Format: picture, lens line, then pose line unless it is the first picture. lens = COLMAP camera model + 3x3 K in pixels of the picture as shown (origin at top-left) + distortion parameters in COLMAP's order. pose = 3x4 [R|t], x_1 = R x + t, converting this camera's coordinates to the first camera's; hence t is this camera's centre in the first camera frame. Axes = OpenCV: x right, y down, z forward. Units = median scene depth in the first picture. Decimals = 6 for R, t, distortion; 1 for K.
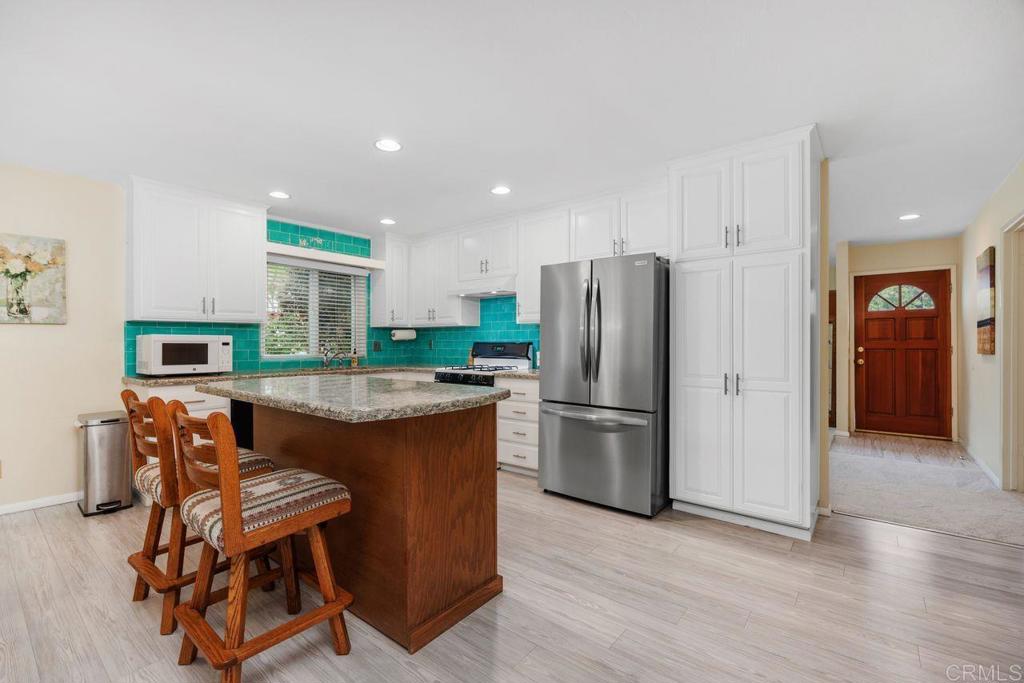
lens RADIAL K [[453.9, 0, 509.9], [0, 453.9, 344.0], [0, 0, 1]] dist [-0.000384, -0.000095]
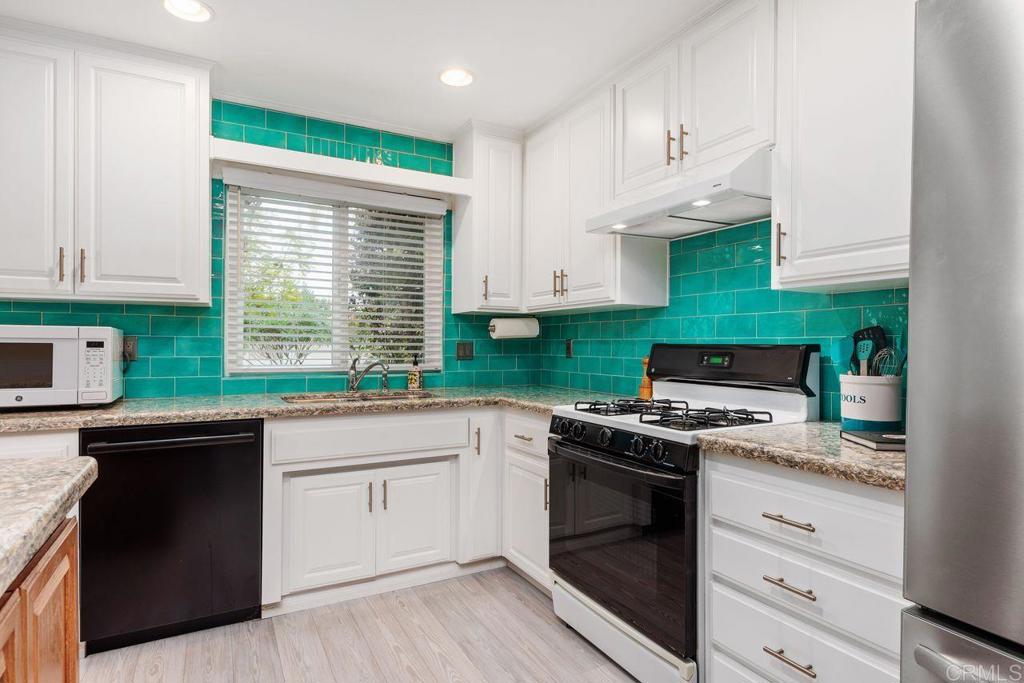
lens RADIAL K [[535.6, 0, 508.4], [0, 535.6, 345.2], [0, 0, 1]] dist [0.002088, 0.000102]
pose [[0.919737, 0.005791, -0.392491, -0.008366], [-0.006515, 0.999979, -0.000514, -0.001672], [0.392480, 0.003030, 0.919756, 0.529638]]
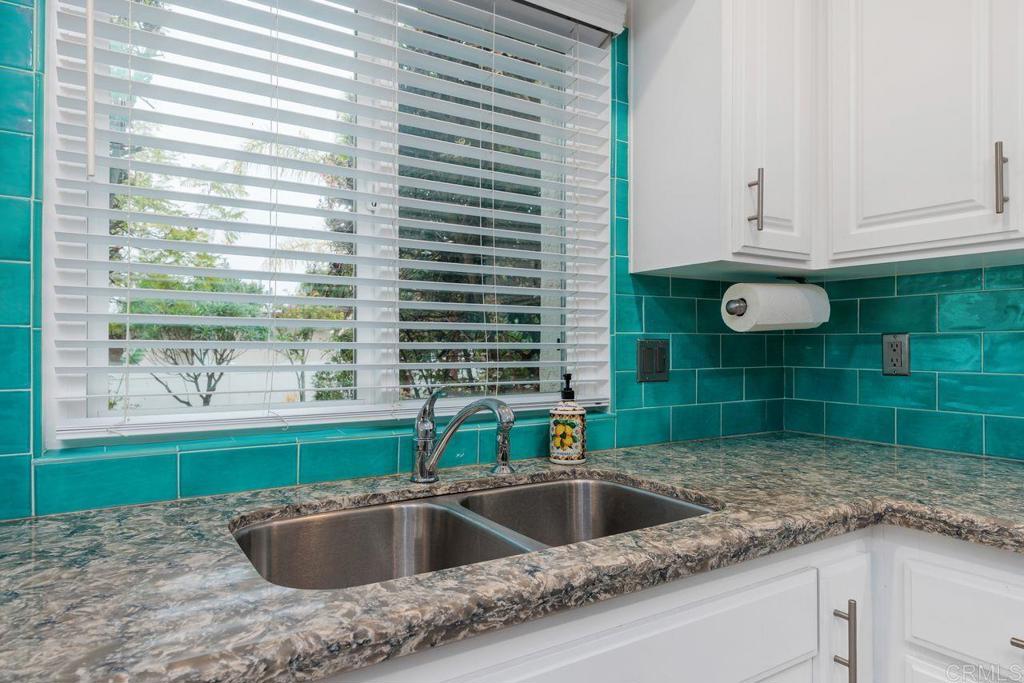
lens RADIAL K [[644.7, 0, 512.0], [0, 644.7, 341.5], [0, 0, 1]] dist [-0.004552, -0.001697]
pose [[0.942058, -0.000901, -0.335449, -0.292518], [-0.000526, 0.999991, -0.004163, -0.003181], [0.335450, 0.004098, 0.942049, 0.786561]]
